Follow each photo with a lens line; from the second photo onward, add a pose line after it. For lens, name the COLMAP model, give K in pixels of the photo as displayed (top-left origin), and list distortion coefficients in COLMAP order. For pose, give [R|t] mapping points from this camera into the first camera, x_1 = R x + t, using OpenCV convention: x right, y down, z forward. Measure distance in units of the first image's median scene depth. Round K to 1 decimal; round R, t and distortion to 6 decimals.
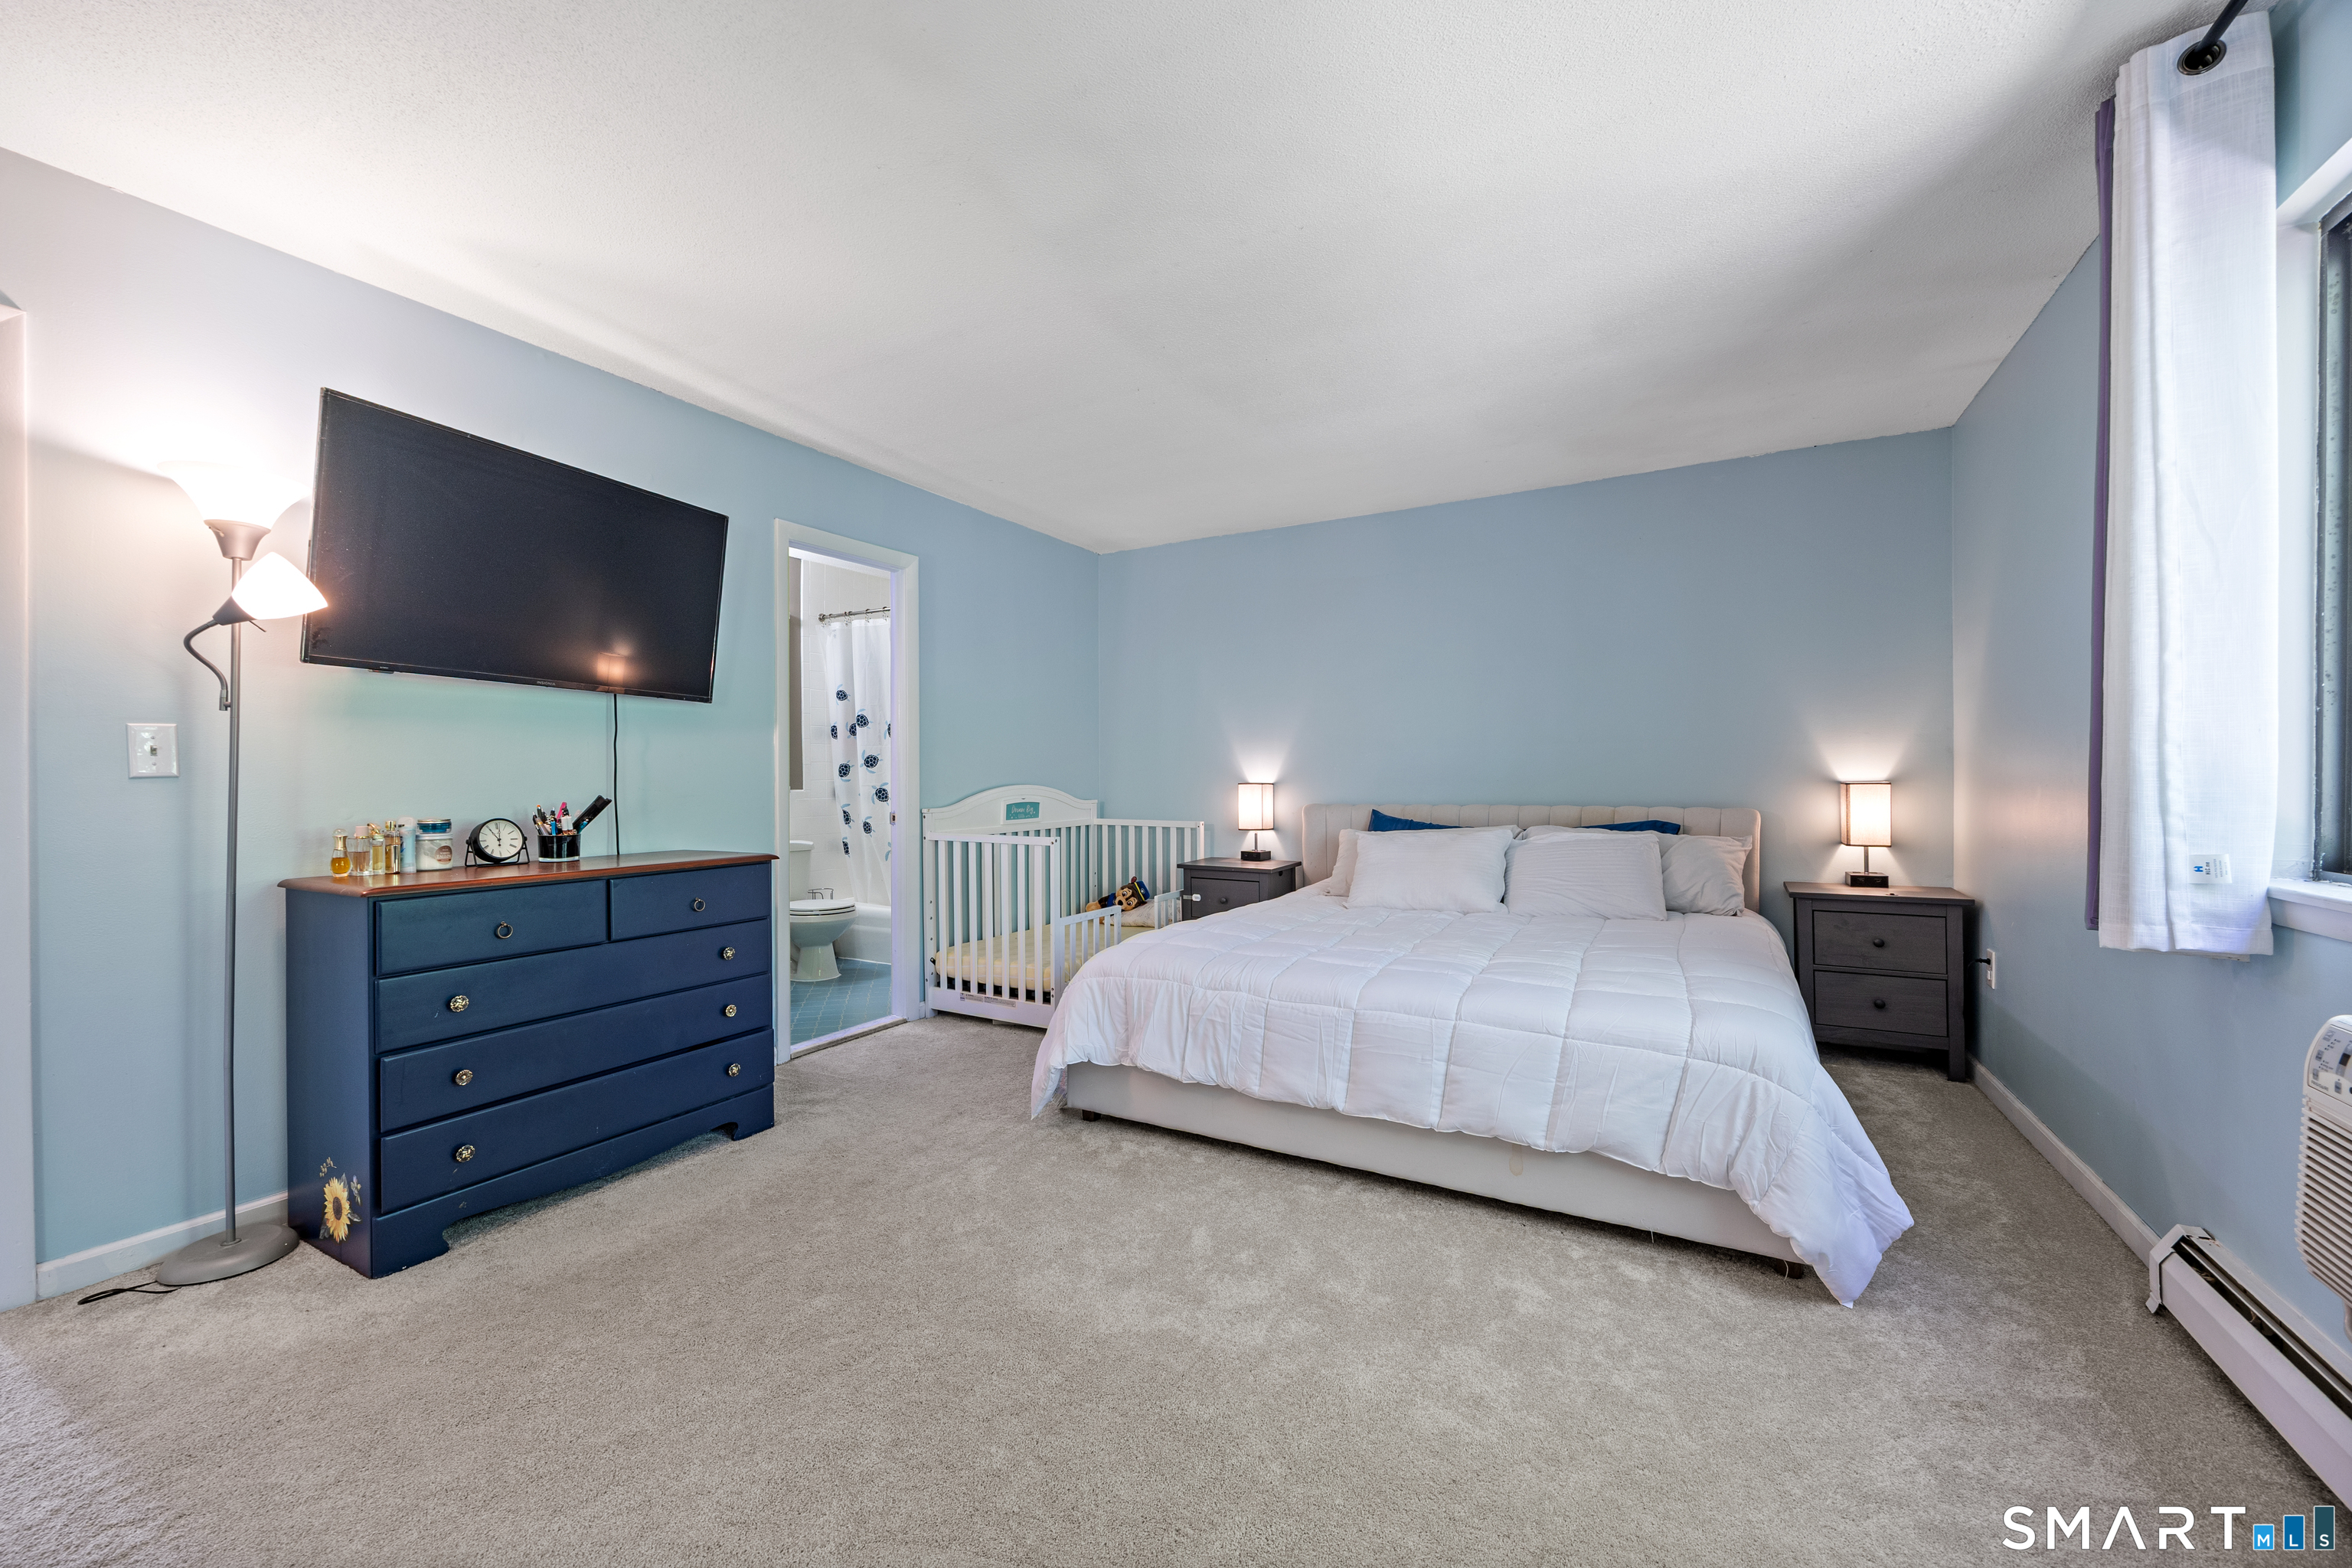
lens RADIAL K [[918.7, 0, 1165.8], [0, 918.7, 778.6], [0, 0, 1]] dist [0.000109, 0.000241]
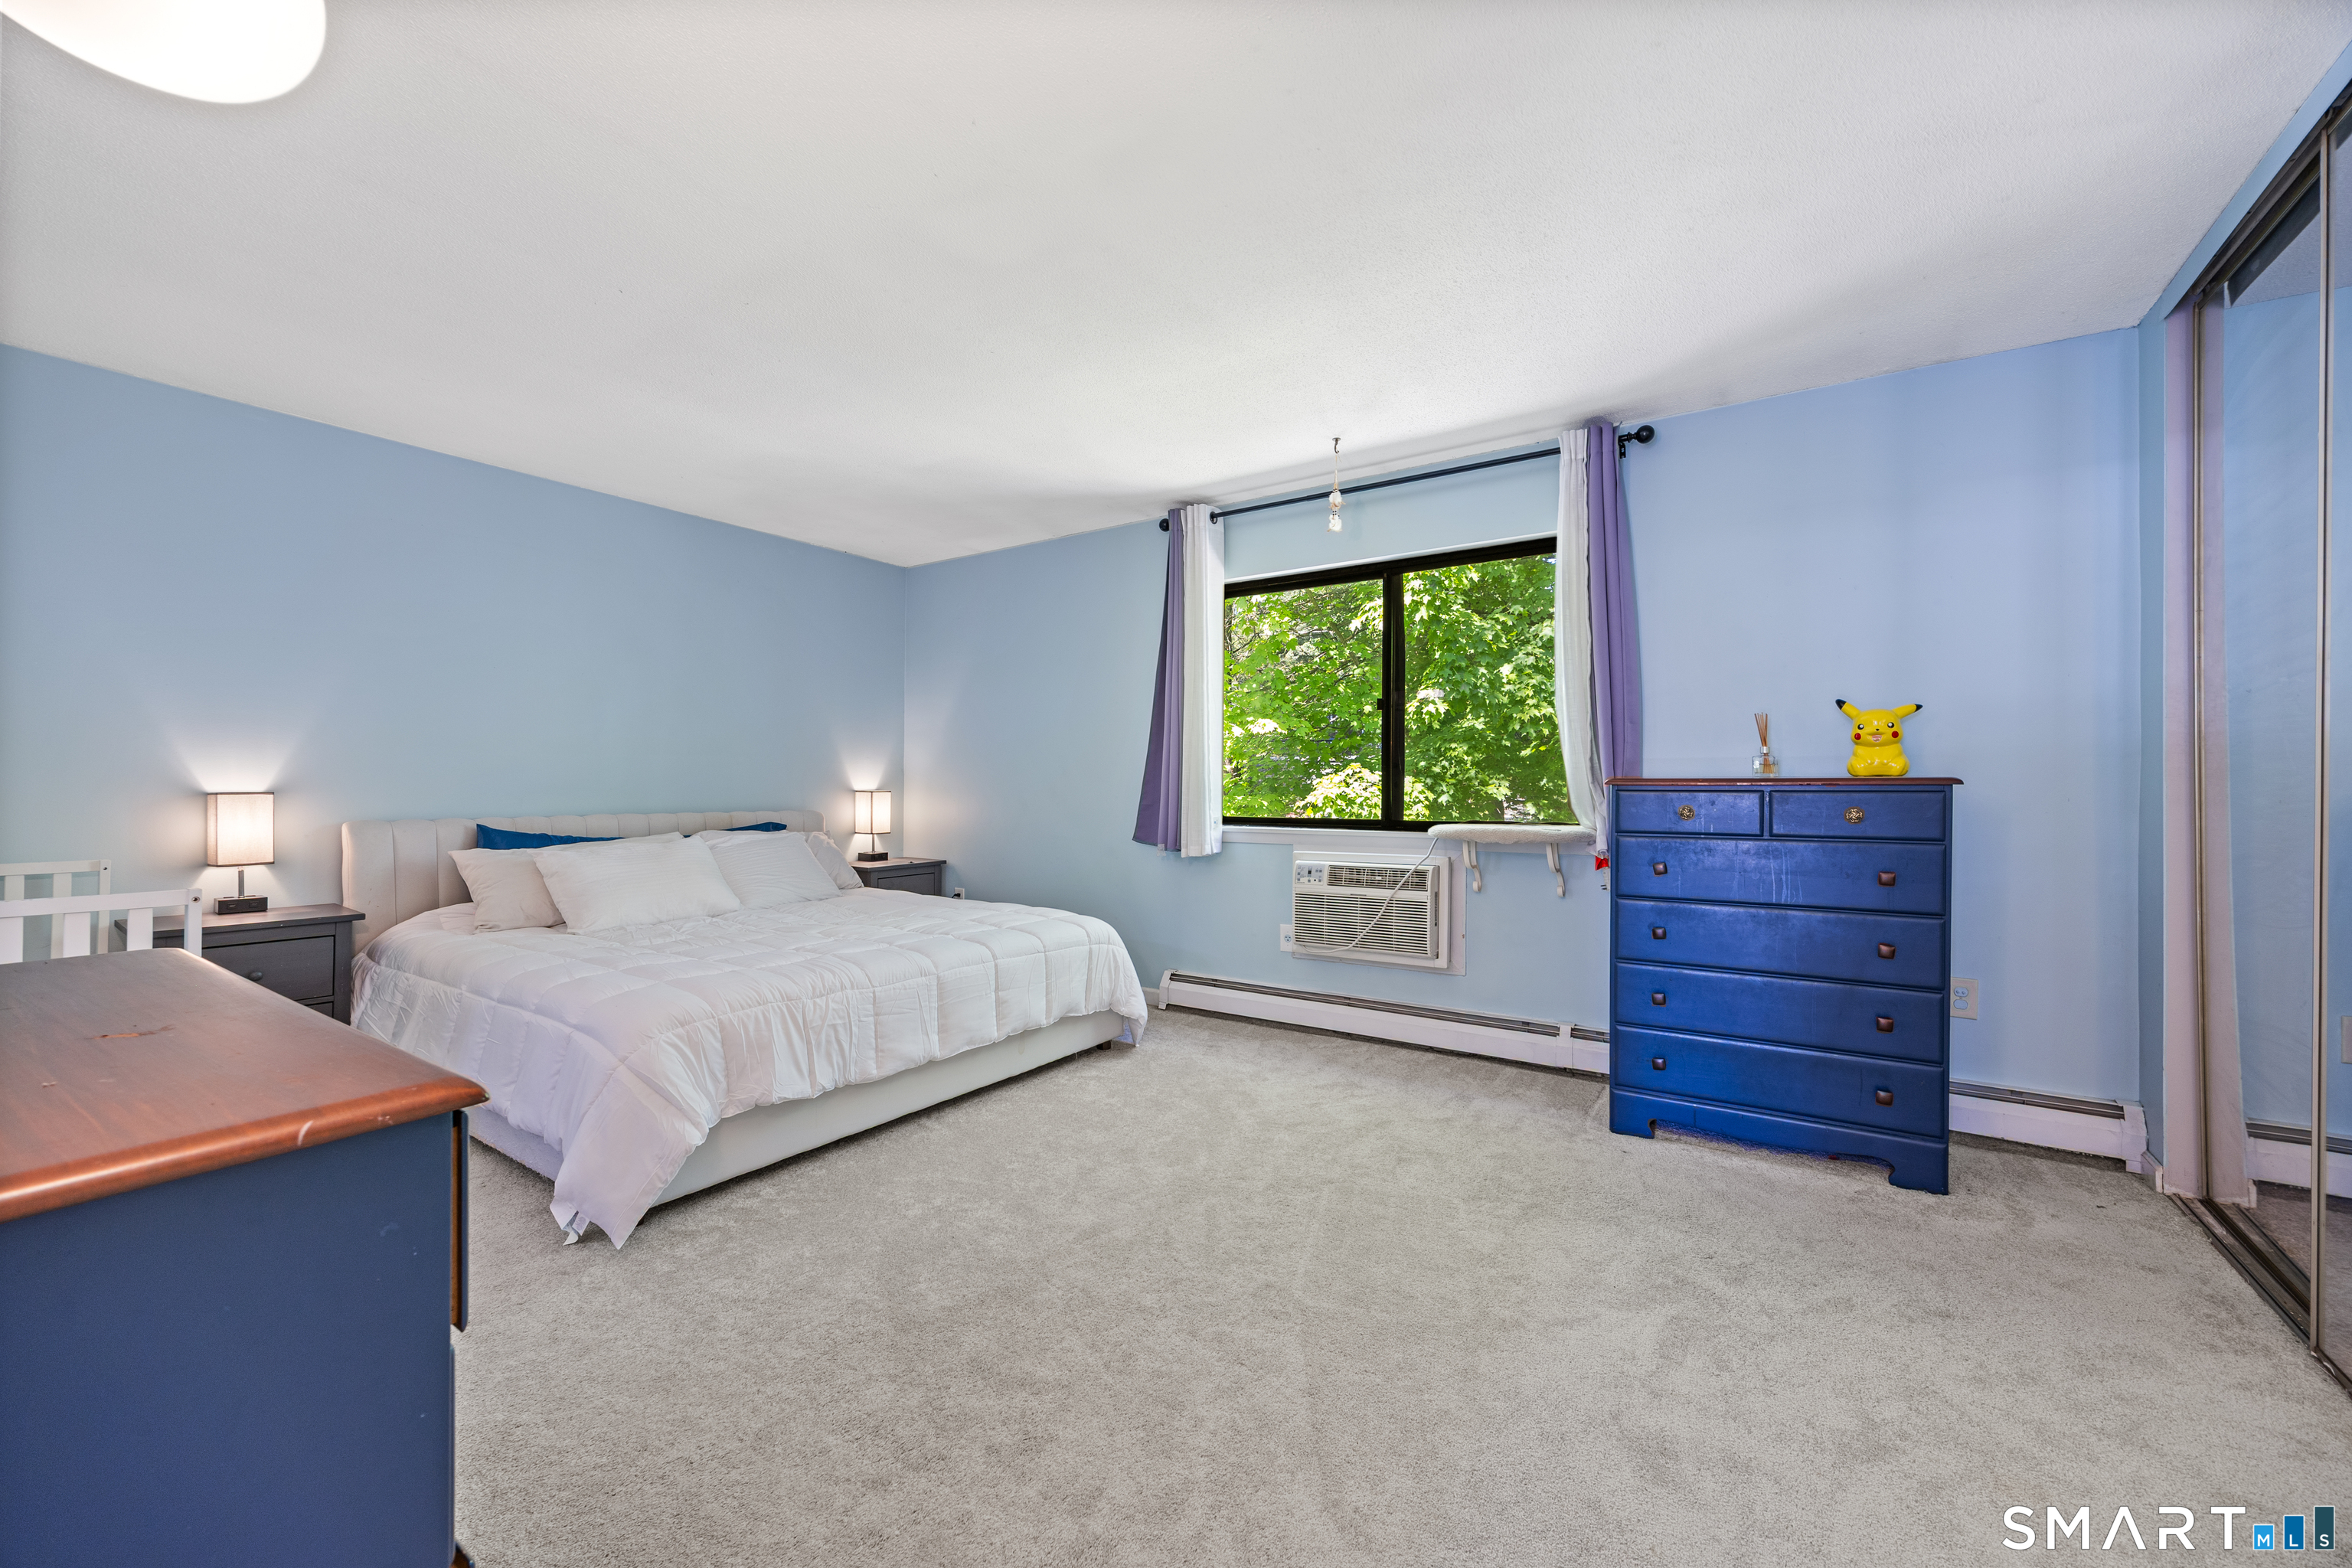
lens RADIAL K [[918.7, 0, 1187.8], [0, 918.7, 784.2], [0, 0, 1]] dist [0.000109, 0.000241]
pose [[0.067135, 0.007555, 0.997715, -0.848121], [-0.001112, 0.999971, -0.007497, 0.006245], [-0.997743, -0.000606, 0.067141, 0.497412]]
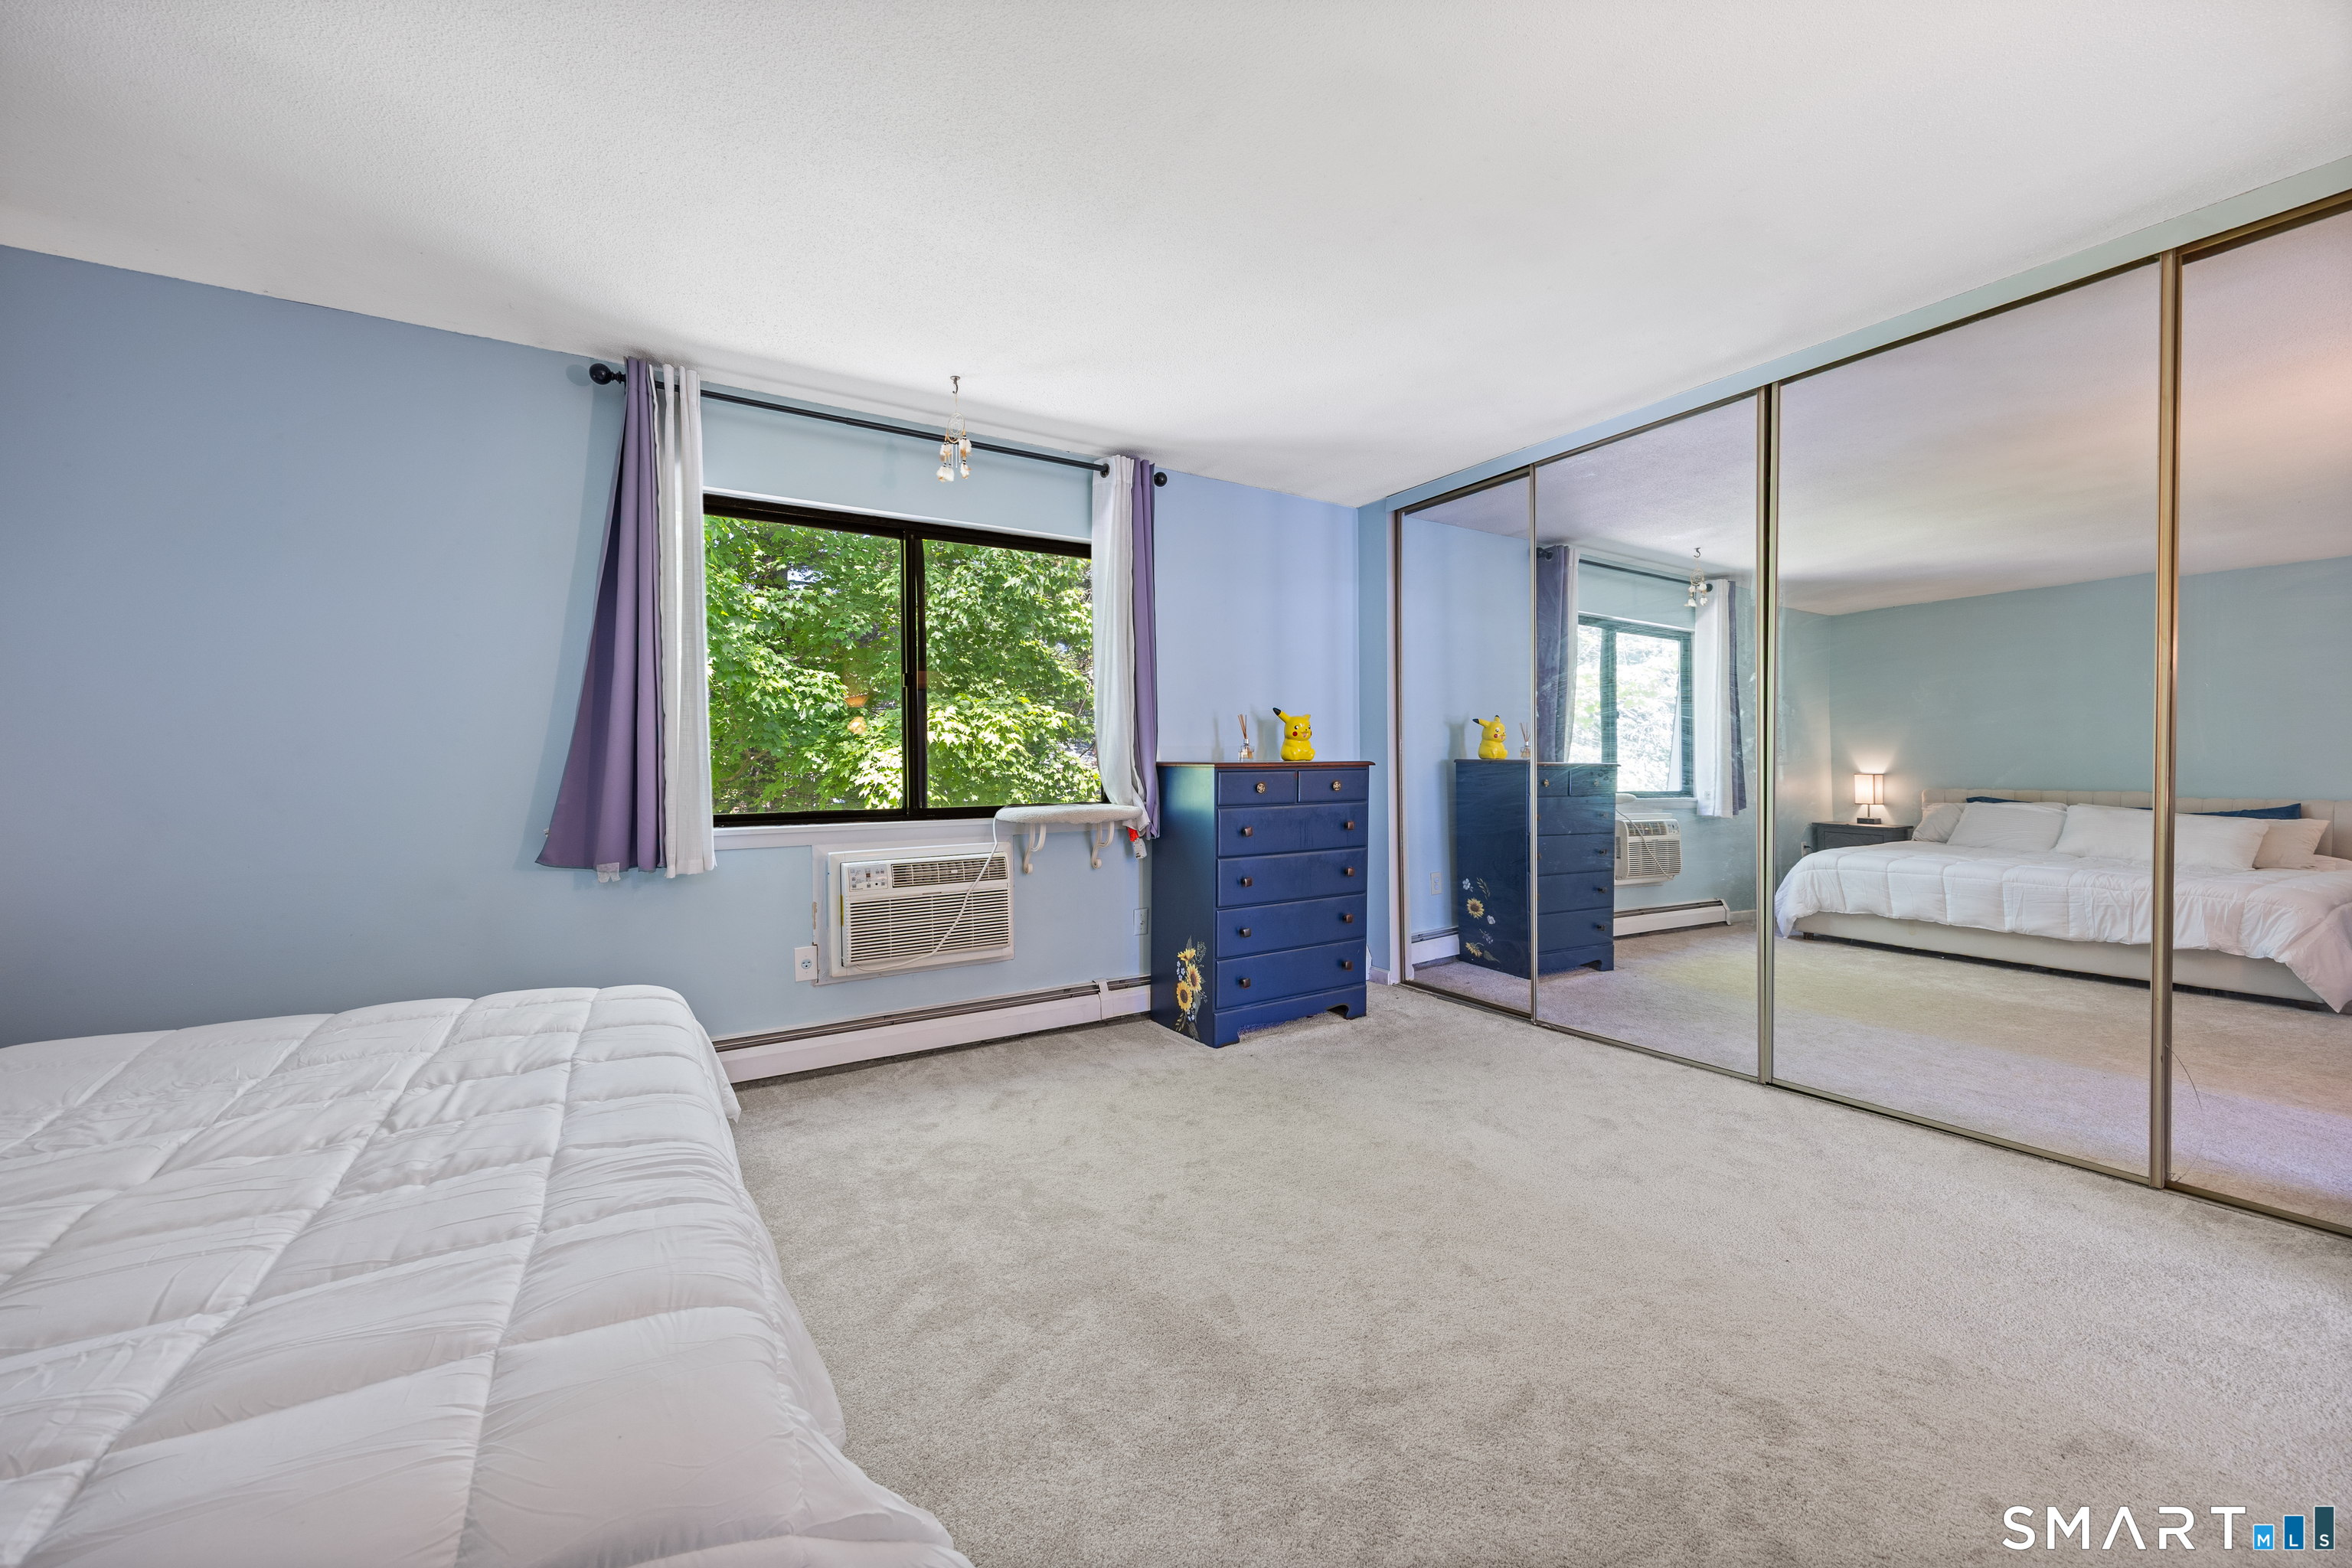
lens RADIAL K [[918.7, 0, 1185.1], [0, 918.7, 772.8], [0, 0, 1]] dist [0.000109, 0.000241]
pose [[-0.885098, 0.005045, 0.465377, -0.348210], [0.010629, 0.999900, 0.009376, -0.007121], [-0.465283, 0.013245, -0.885063, 1.231880]]
